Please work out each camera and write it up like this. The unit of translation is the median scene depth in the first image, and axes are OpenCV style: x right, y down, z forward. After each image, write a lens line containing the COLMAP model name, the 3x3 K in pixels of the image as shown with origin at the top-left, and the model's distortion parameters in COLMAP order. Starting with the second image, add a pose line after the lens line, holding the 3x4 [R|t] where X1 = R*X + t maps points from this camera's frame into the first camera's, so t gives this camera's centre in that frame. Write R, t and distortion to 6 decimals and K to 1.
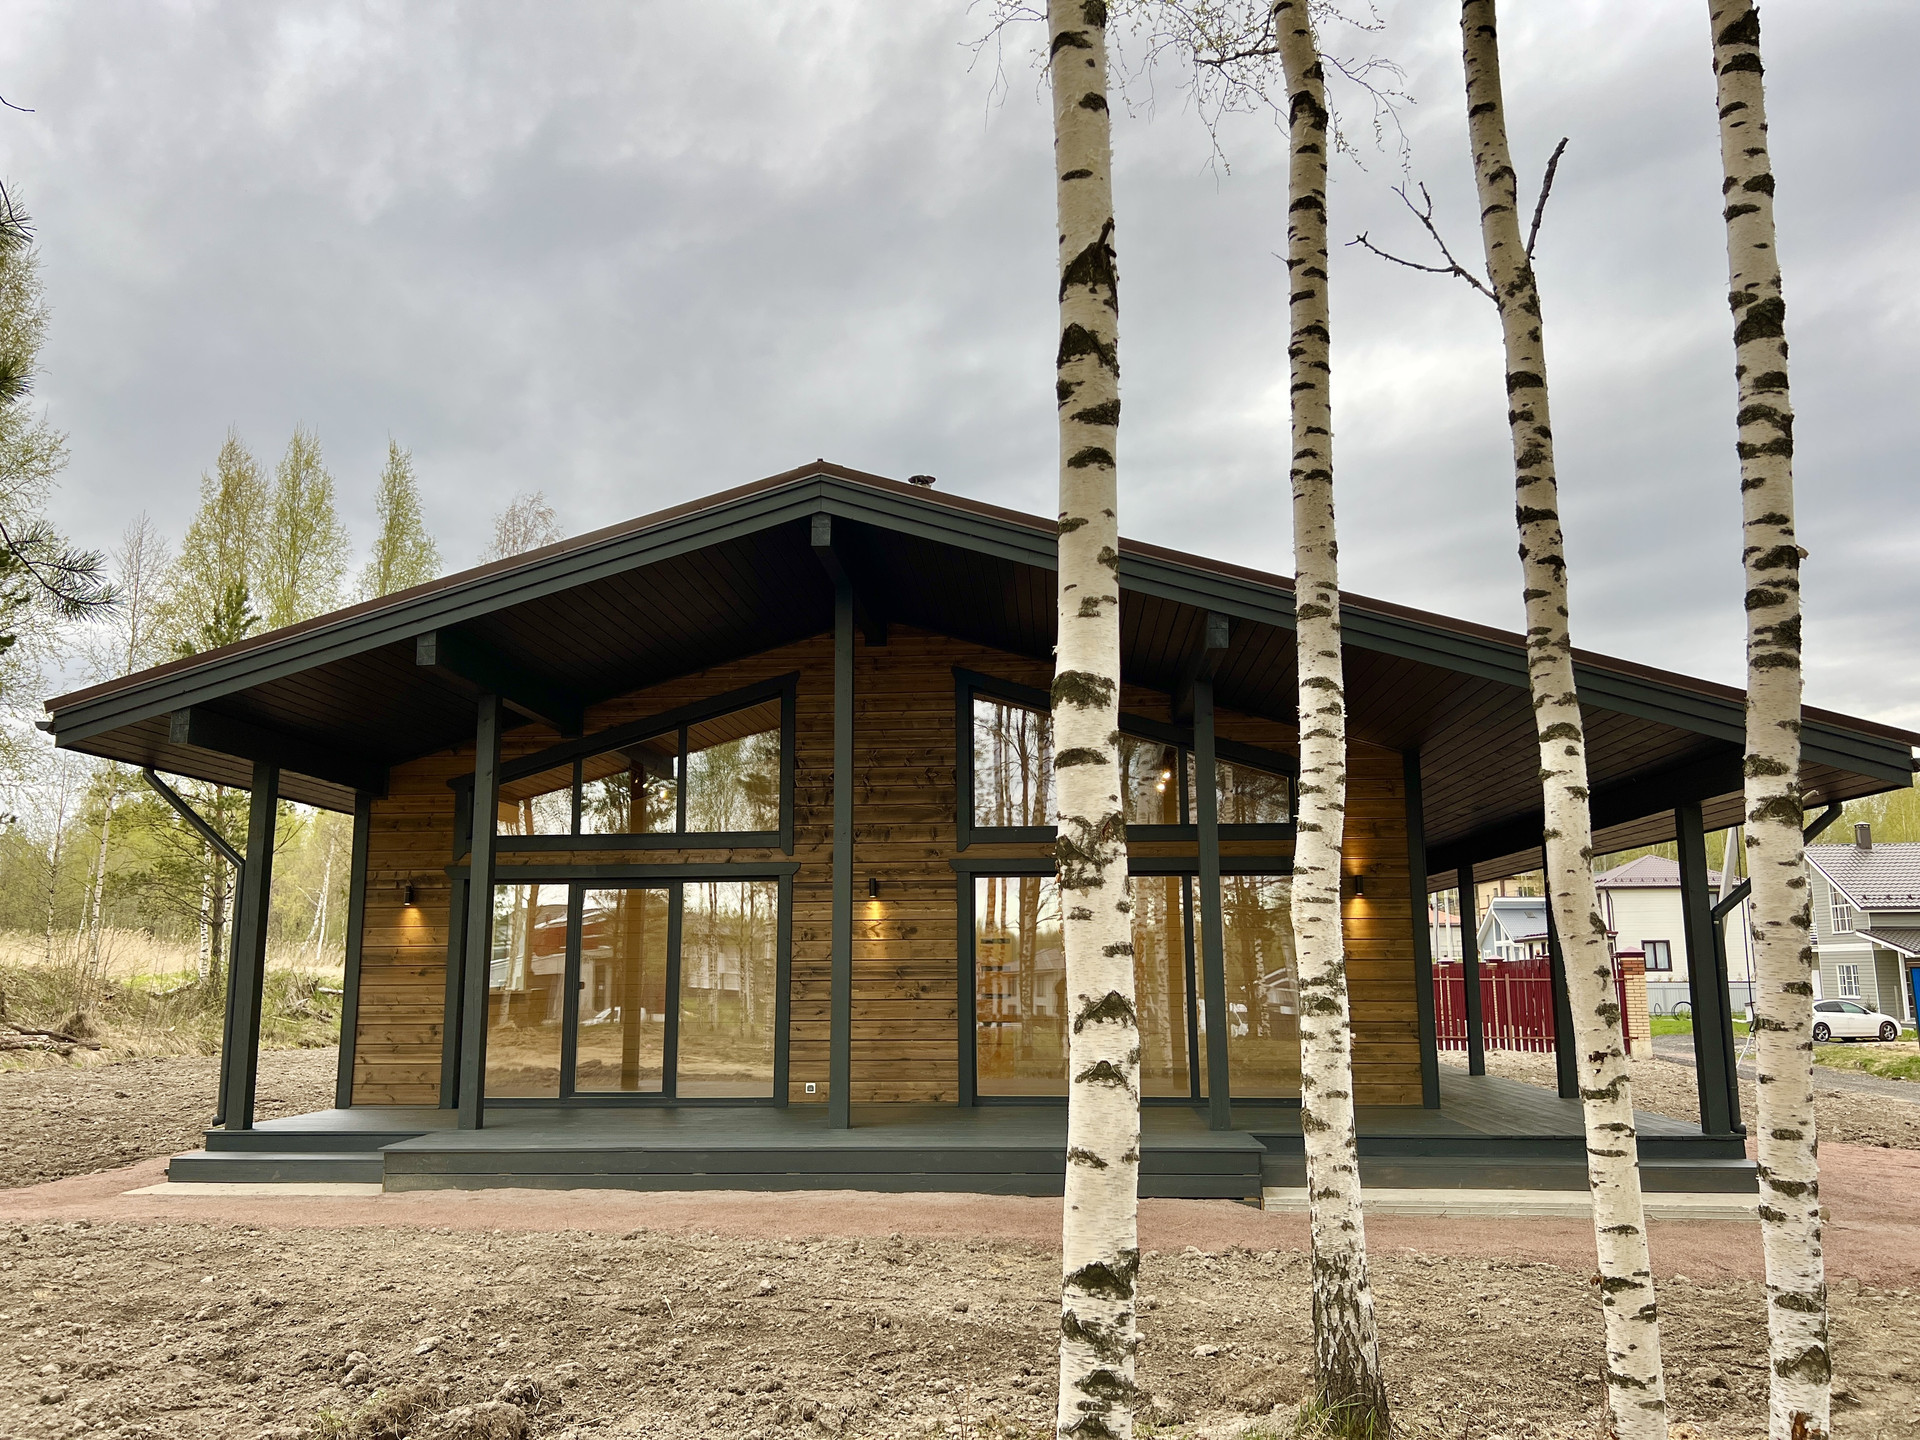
lens RADIAL K [[1458.8, 0, 960.0], [0, 1458.8, 720.0], [0, 0, 1]] dist [0.087355, -0.102545]
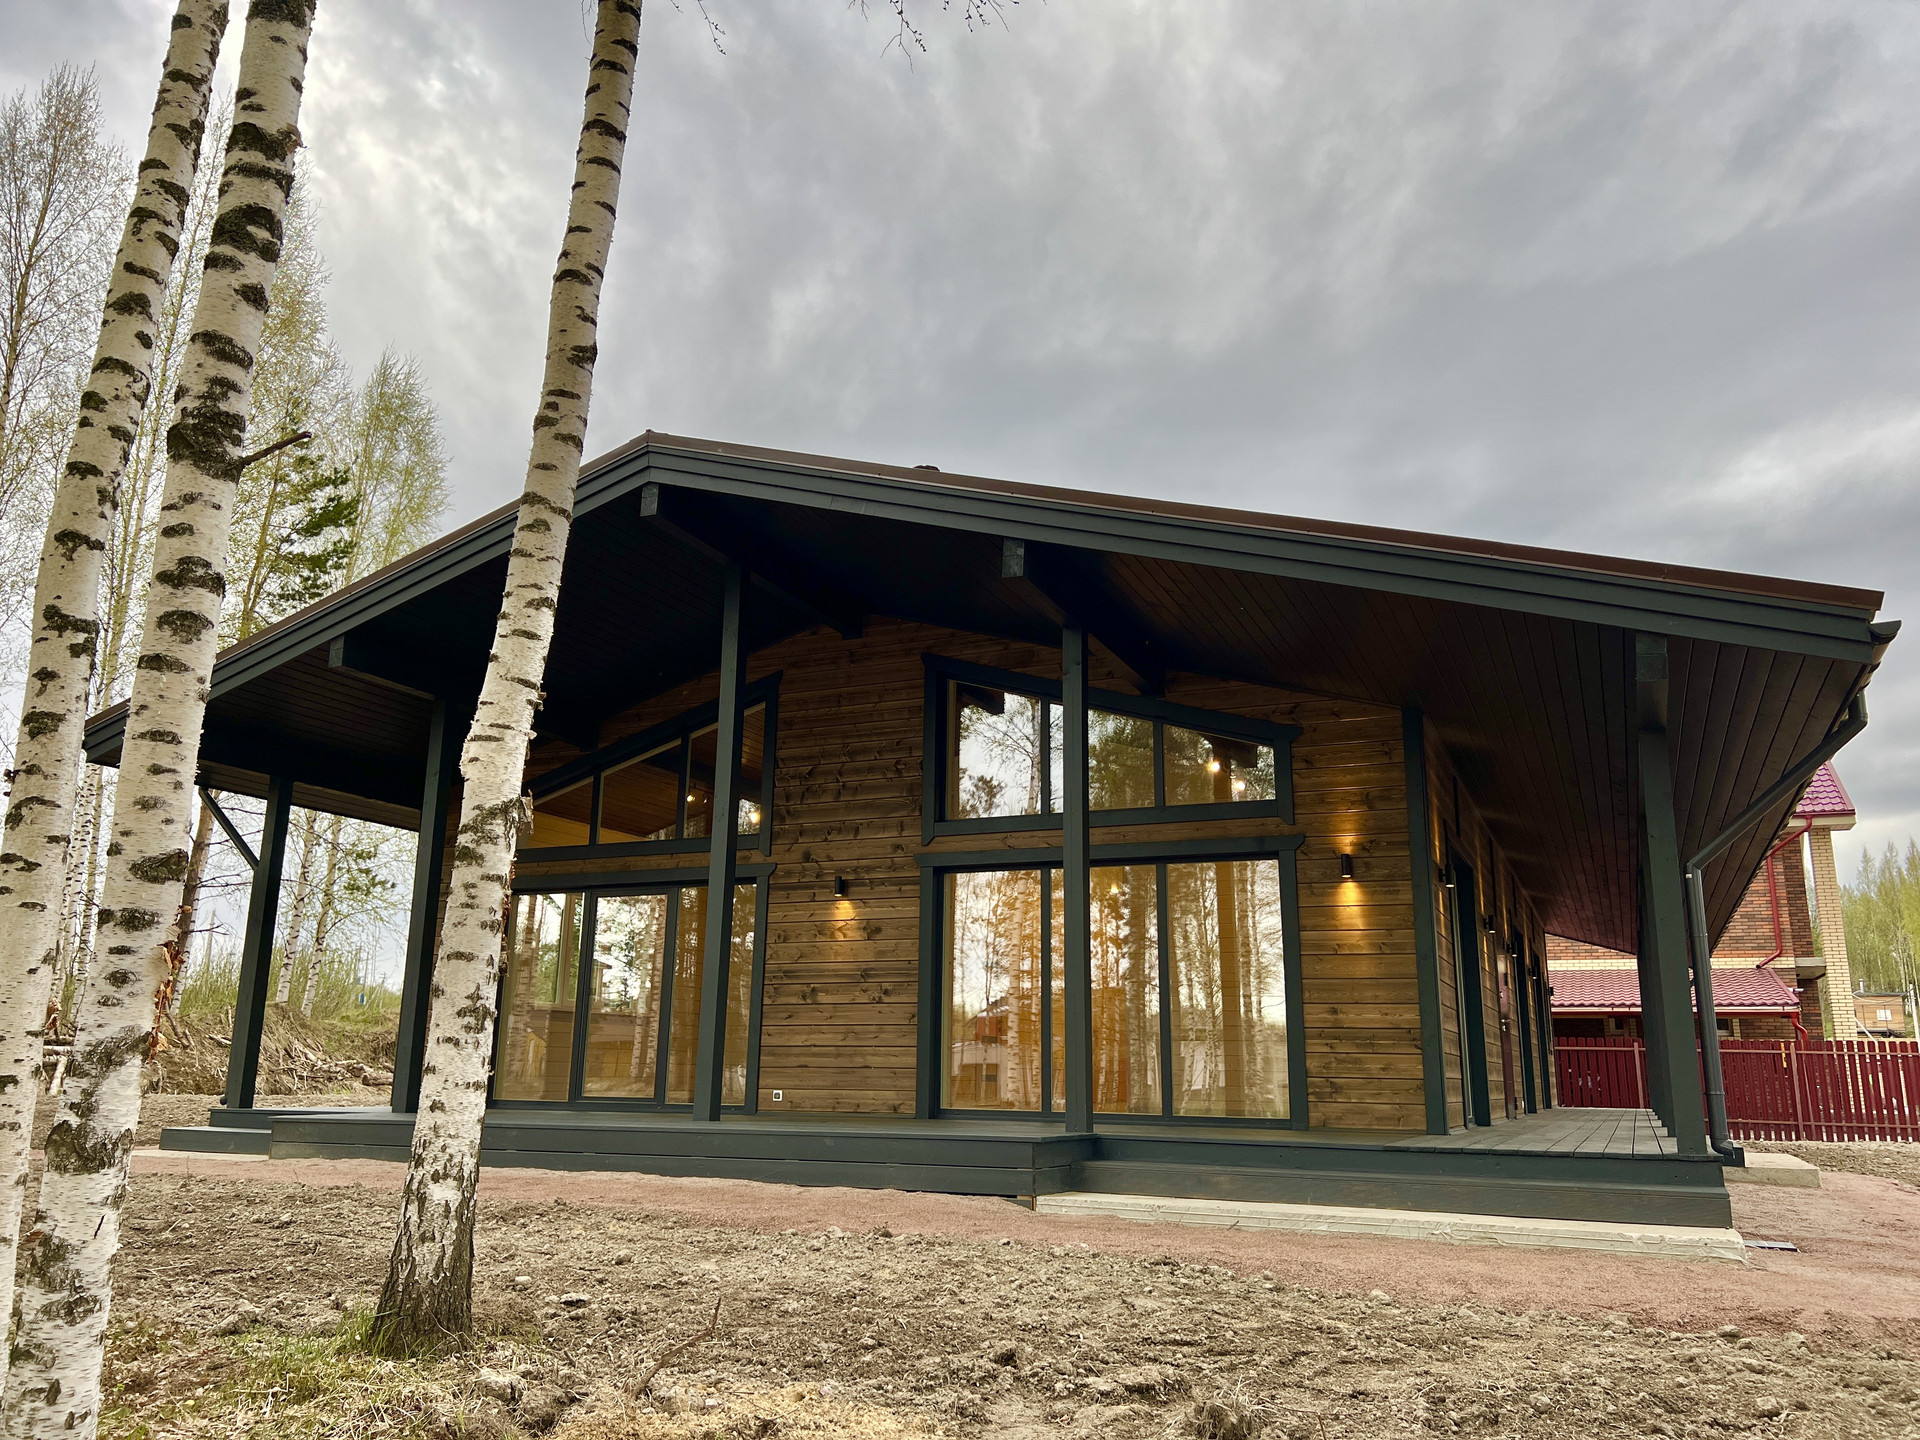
lens RADIAL K [[1458.8, 0, 960.0], [0, 1458.8, 720.0], [0, 0, 1]] dist [0.087355, -0.102545]
pose [[0.938439, -0.062550, -0.339735, 0.353514], [0.039244, 0.996407, -0.075052, 0.082788], [0.343209, 0.057099, 0.937522, 0.125108]]
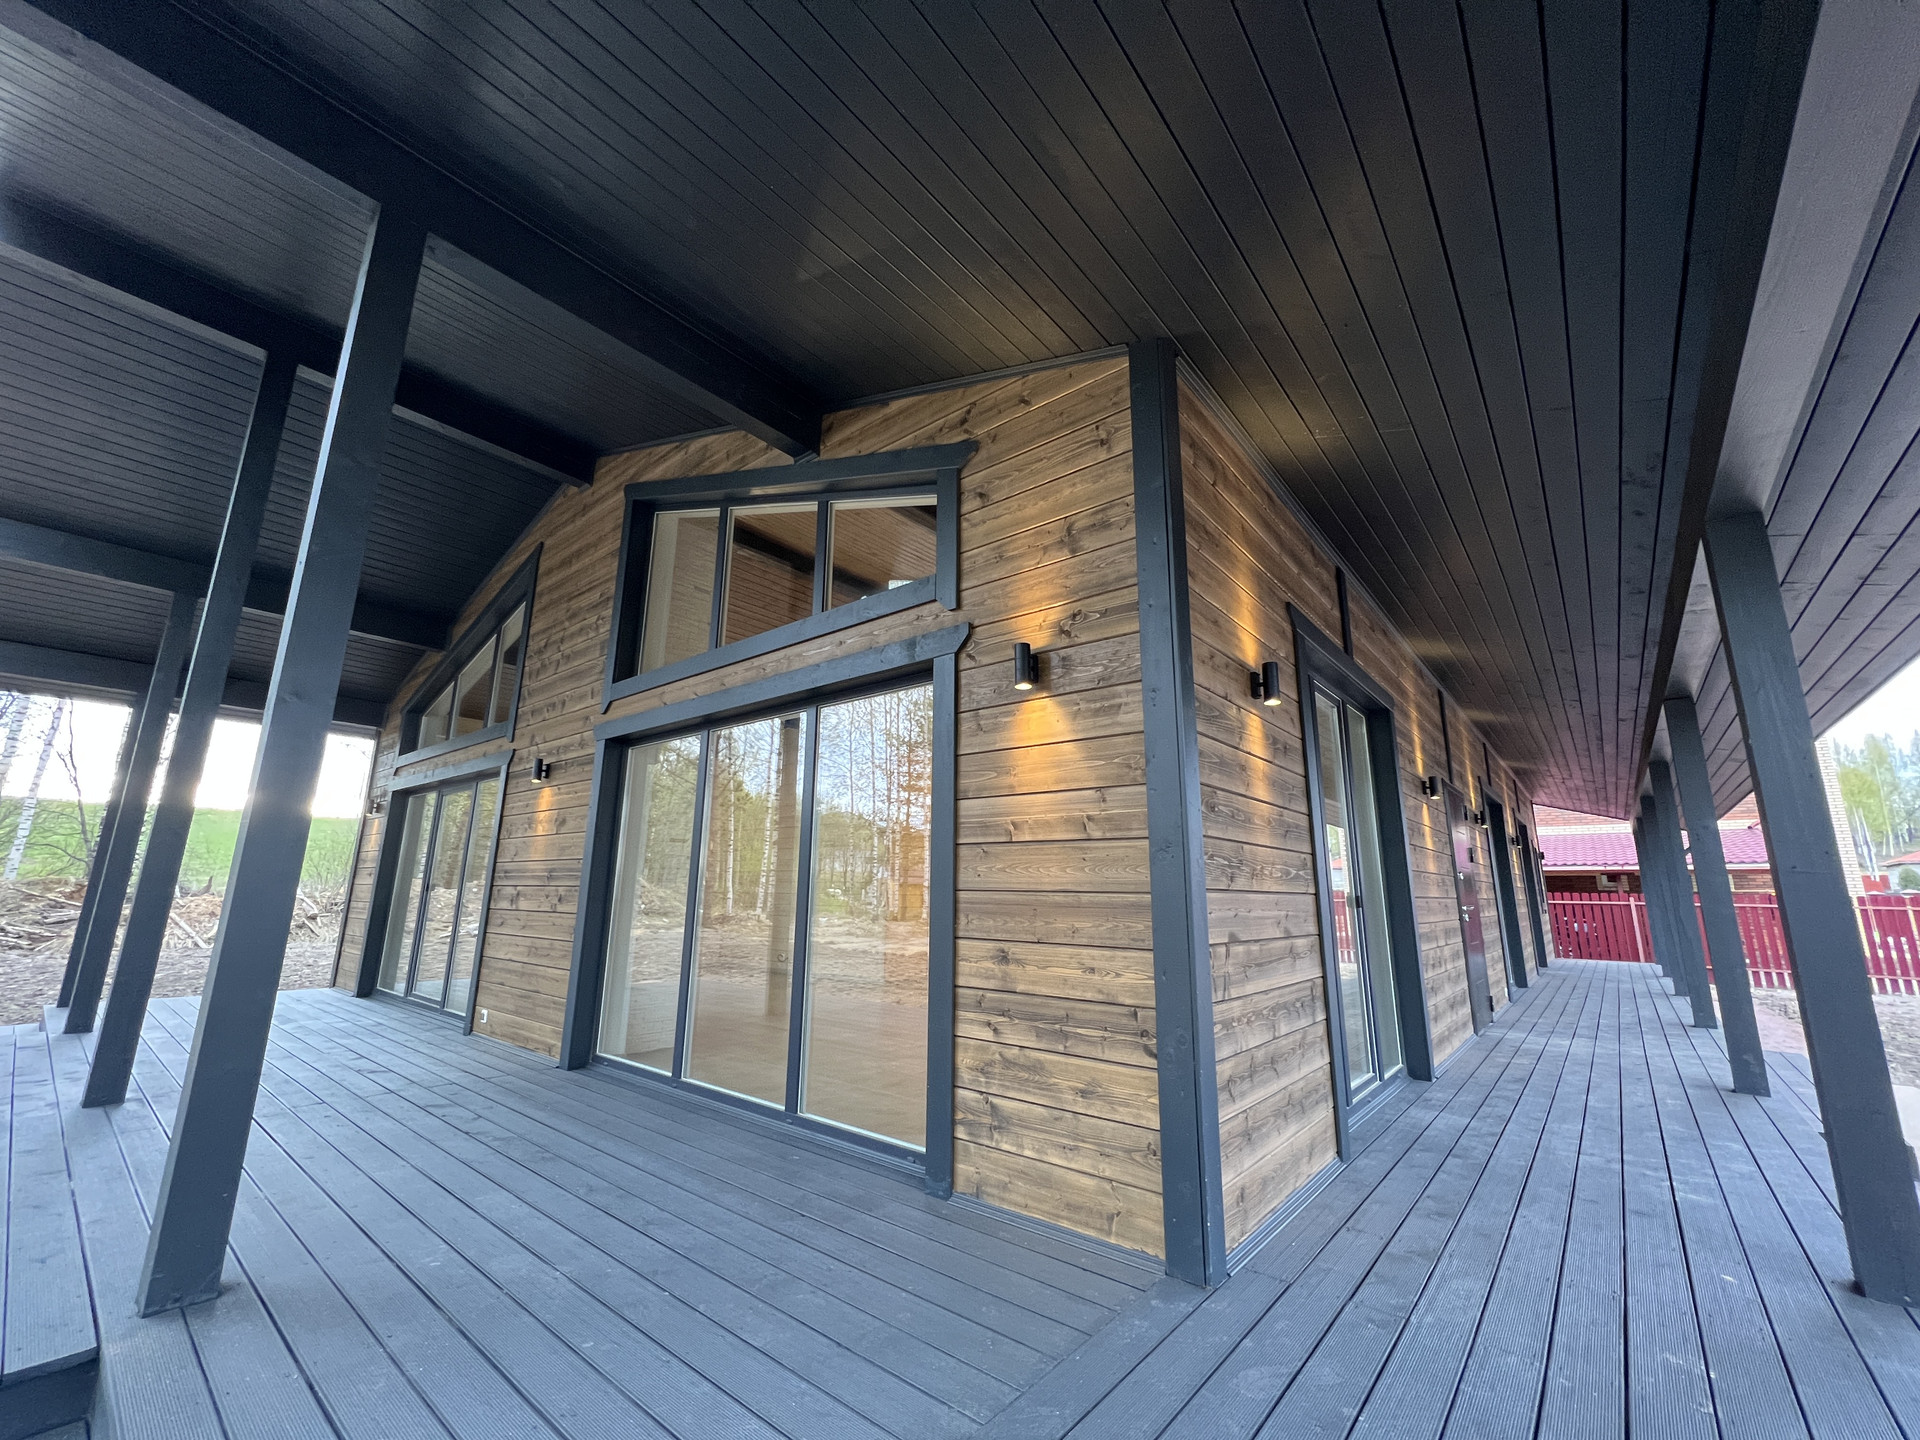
lens RADIAL K [[774.4, 0, 960.0], [0, 774.4, 720.0], [0, 0, 1]] dist [-0.000092, -0.000087]
pose [[0.811239, -0.113893, -0.573515, 0.381431], [0.083627, 0.993362, -0.078978, 0.142753], [0.578704, 0.016108, 0.815379, 0.801310]]
